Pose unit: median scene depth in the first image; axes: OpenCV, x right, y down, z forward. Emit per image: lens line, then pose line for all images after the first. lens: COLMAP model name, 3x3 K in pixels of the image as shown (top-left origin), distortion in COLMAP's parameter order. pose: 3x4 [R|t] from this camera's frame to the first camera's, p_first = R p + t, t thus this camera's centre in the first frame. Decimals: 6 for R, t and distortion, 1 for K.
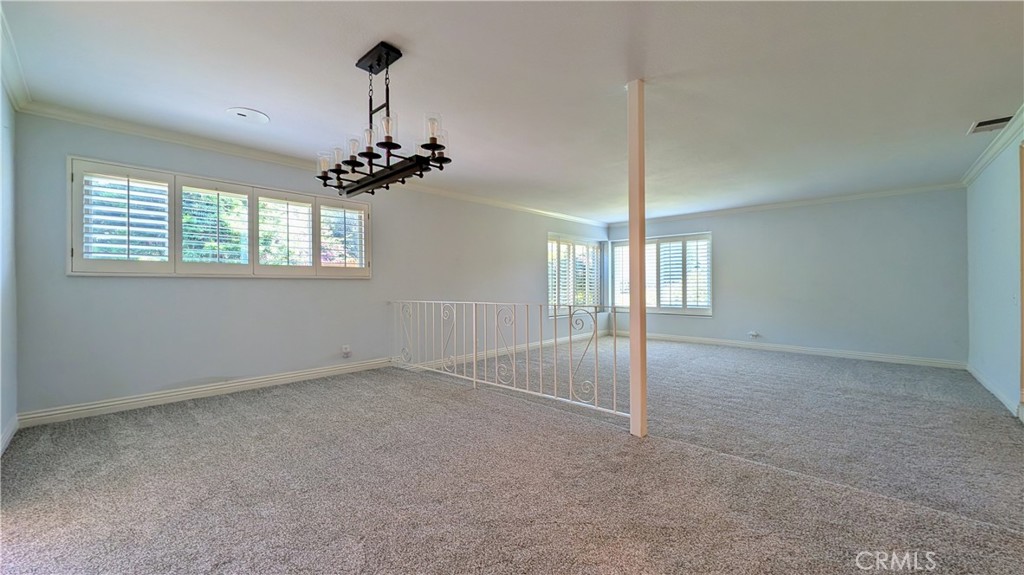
lens RADIAL K [[394.0, 0, 509.1], [0, 394.0, 284.9], [0, 0, 1]] dist [-0.000876, 0.000018]
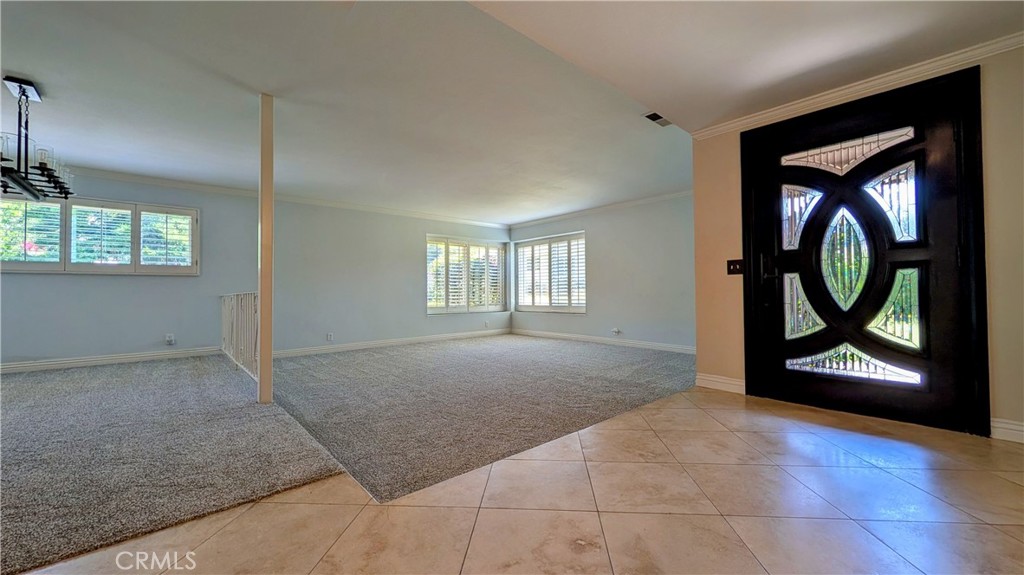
lens RADIAL K [[394.0, 0, 514.2], [0, 394.0, 287.4], [0, 0, 1]] dist [-0.000876, 0.000018]
pose [[0.997137, -0.003557, -0.075532, 0.378876], [0.002899, 0.999957, -0.008828, 0.018441], [0.075561, 0.008583, 0.997104, -0.031185]]
